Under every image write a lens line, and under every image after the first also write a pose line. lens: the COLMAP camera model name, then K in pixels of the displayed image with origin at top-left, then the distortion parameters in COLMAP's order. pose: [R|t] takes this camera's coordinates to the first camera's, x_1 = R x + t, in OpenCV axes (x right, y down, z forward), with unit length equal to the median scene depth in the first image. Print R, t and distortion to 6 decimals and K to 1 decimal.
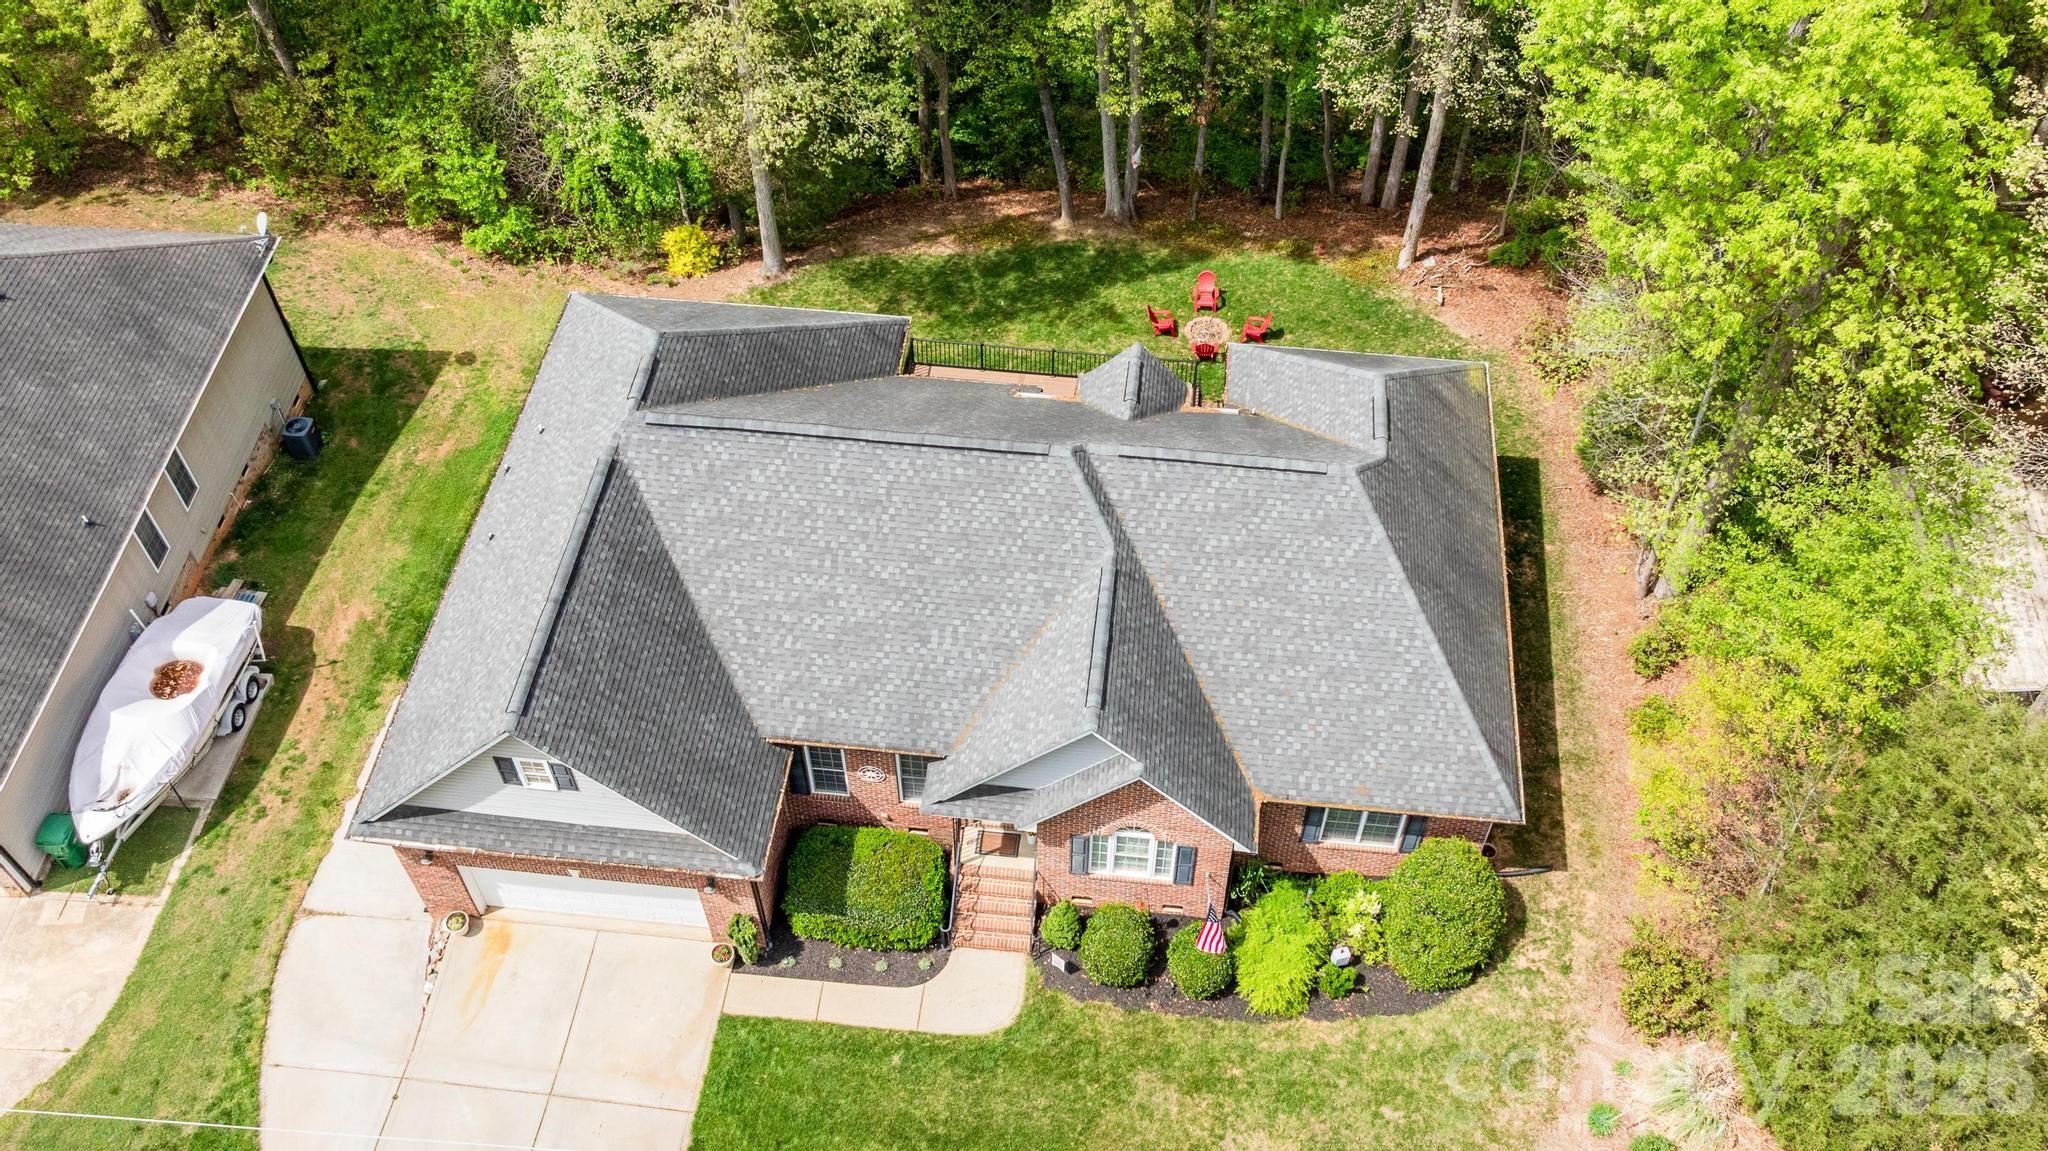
lens RADIAL K [[1553.9, 0, 1024.0], [0, 1553.9, 575.5], [0, 0, 1]] dist [-0.013174, 0.089400]
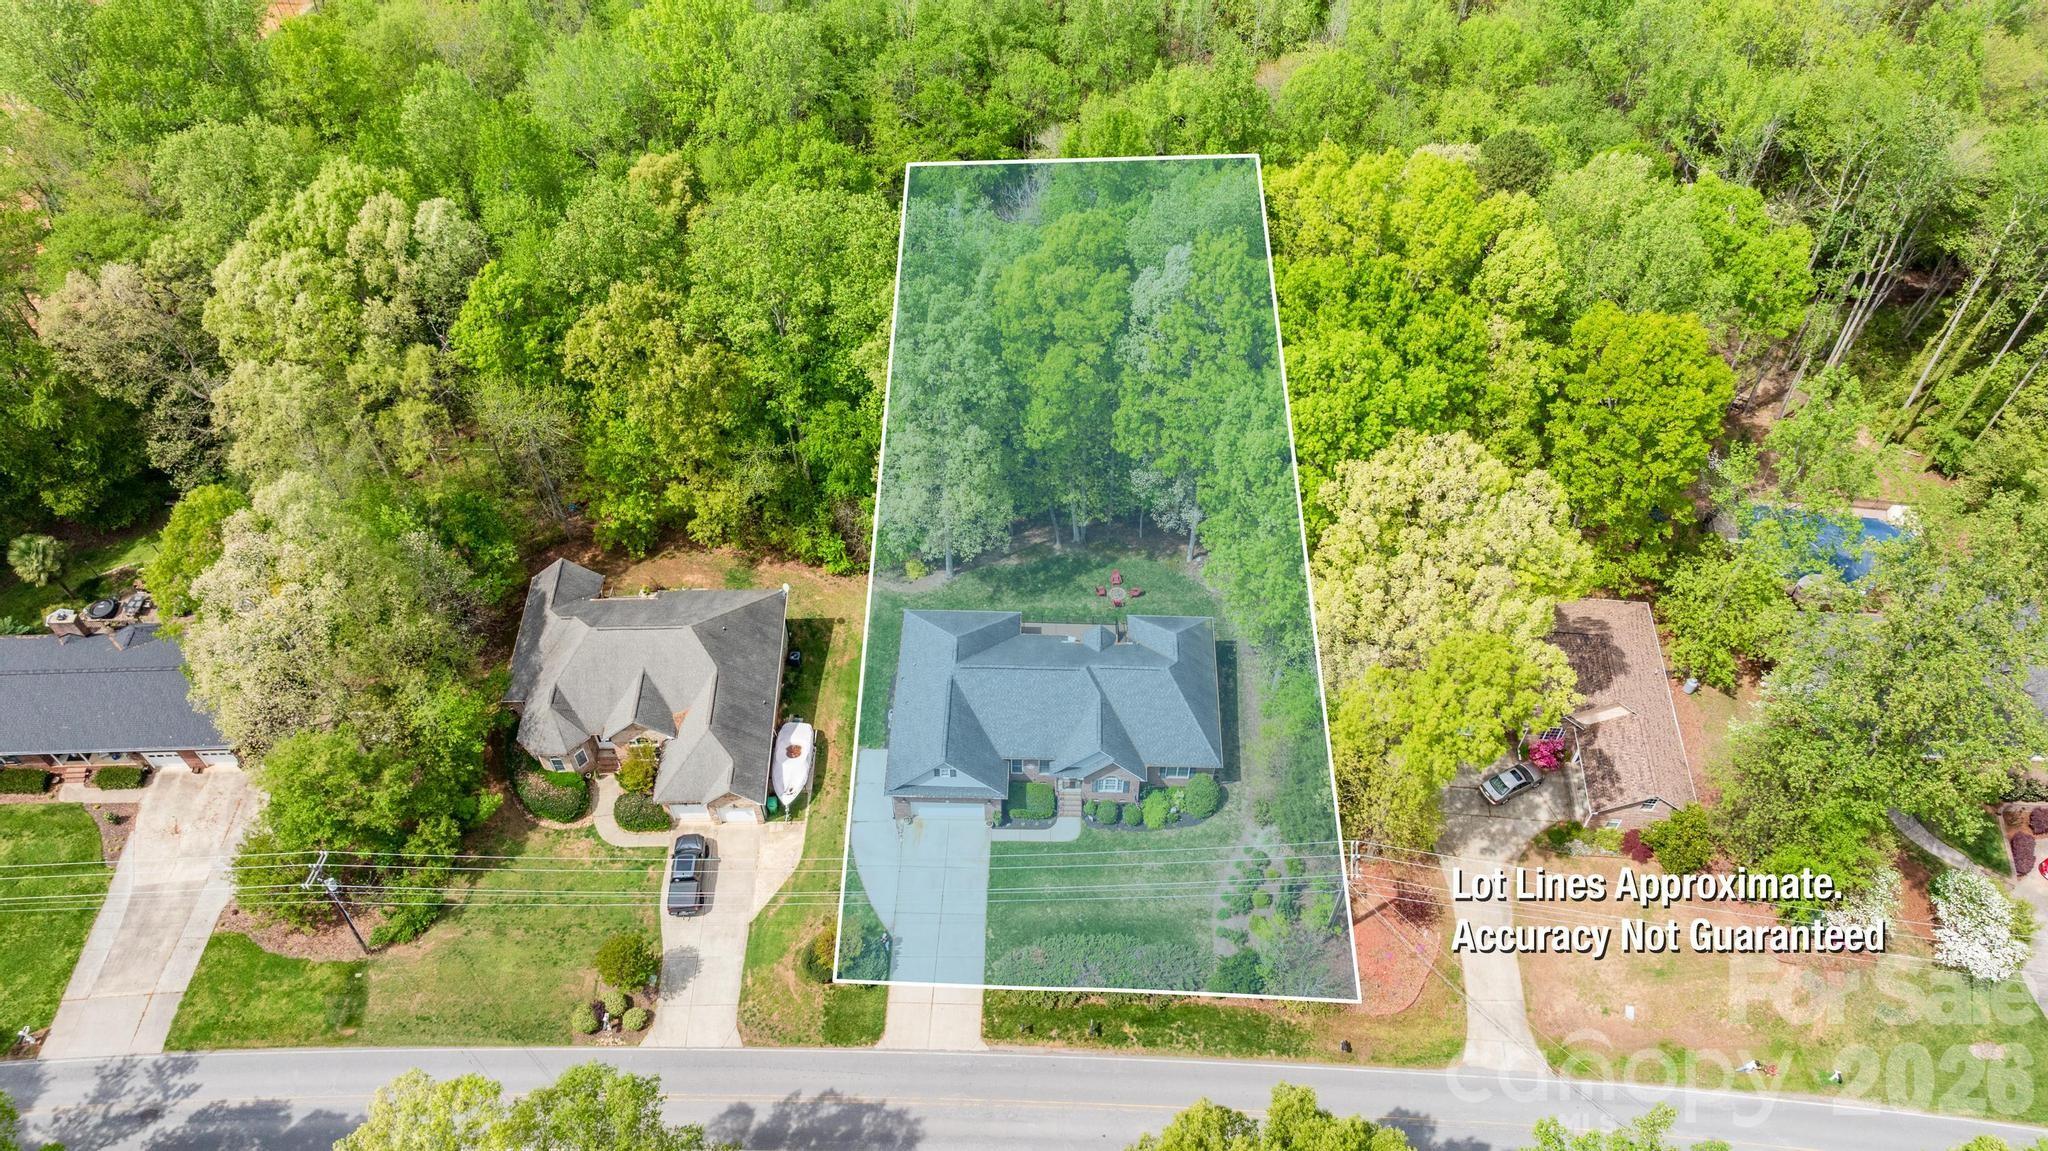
lens RADIAL K [[1553.9, 0, 1024.0], [0, 1553.9, 575.5], [0, 0, 1]] dist [-0.013174, 0.089400]
pose [[0.995132, -0.060362, 0.077897, -0.345768], [0.059215, 0.998101, 0.016950, -0.335781], [-0.078773, -0.012255, 0.996817, -2.296569]]
